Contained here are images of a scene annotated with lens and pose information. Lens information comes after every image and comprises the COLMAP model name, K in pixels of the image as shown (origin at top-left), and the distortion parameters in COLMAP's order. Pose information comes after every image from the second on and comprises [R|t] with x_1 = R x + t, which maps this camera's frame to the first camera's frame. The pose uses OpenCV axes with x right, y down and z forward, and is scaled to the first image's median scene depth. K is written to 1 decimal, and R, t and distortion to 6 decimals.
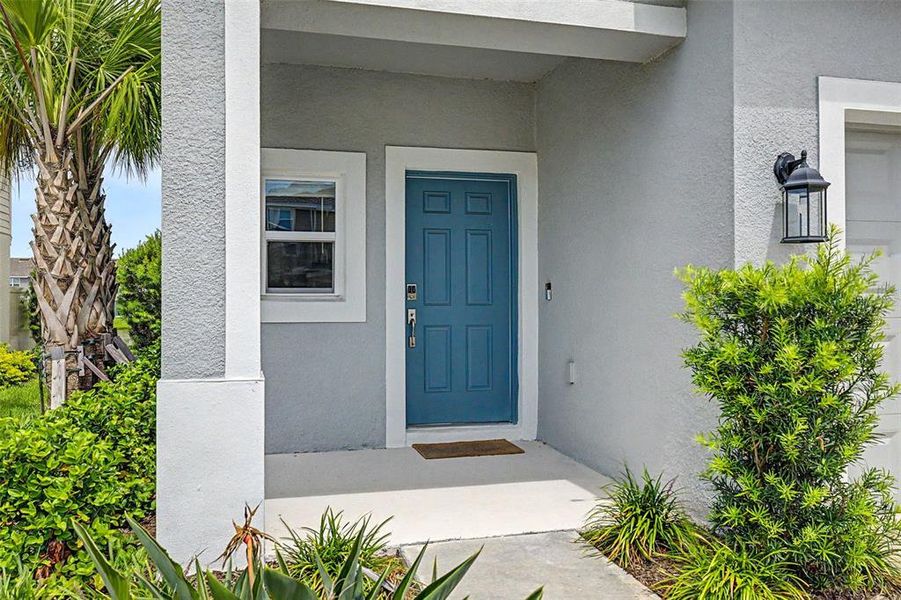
lens RADIAL K [[766.4, 0, 480.6], [0, 766.4, 300.8], [0, 0, 1]] dist [0.002125, 0.001717]
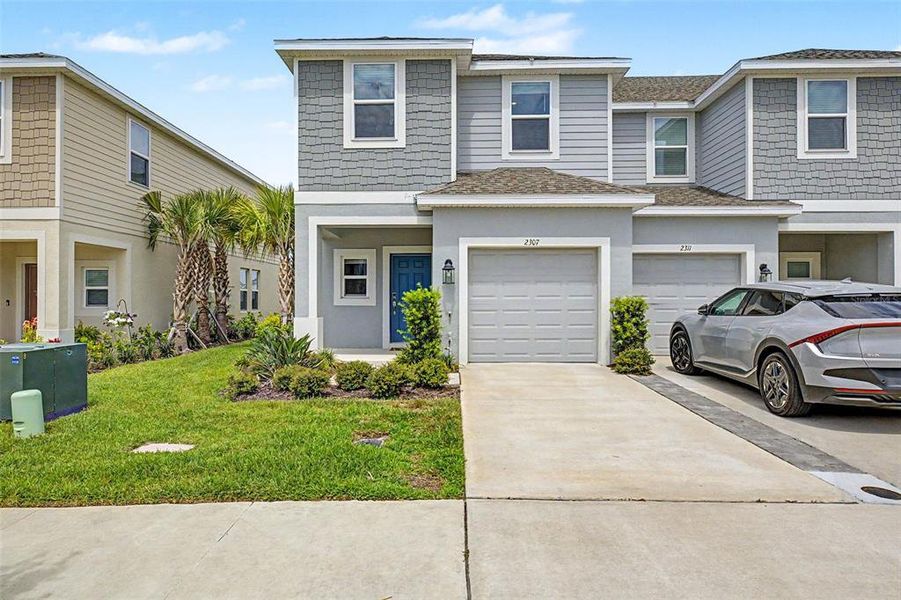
lens RADIAL K [[589.9, 0, 450.5], [0, 589.9, 300.0], [0, 0, 1]] dist [-0.007261, -0.000667]
pose [[0.955371, 0.002227, -0.295401, 0.798485], [-0.000846, 0.999988, 0.004805, -0.006541], [0.295409, -0.004341, 0.955361, -1.089490]]
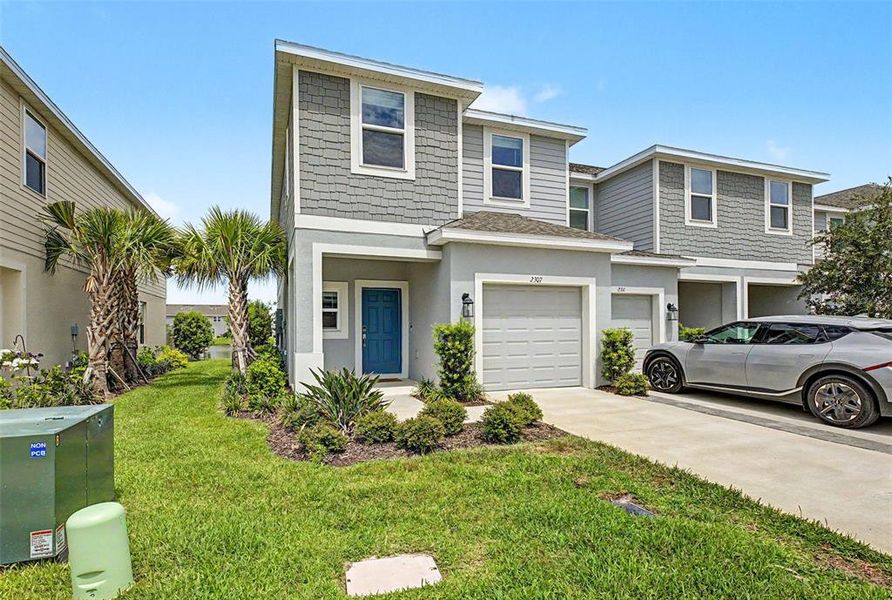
lens RADIAL K [[452.0, 0, 447.4], [0, 452.0, 332.2], [0, 0, 1]] dist [0.002711, -0.001334]
pose [[0.995192, -0.003906, 0.097863, 0.059097], [0.003136, 0.999963, 0.008020, -0.011897], [-0.097890, -0.007675, 0.995168, -0.774936]]
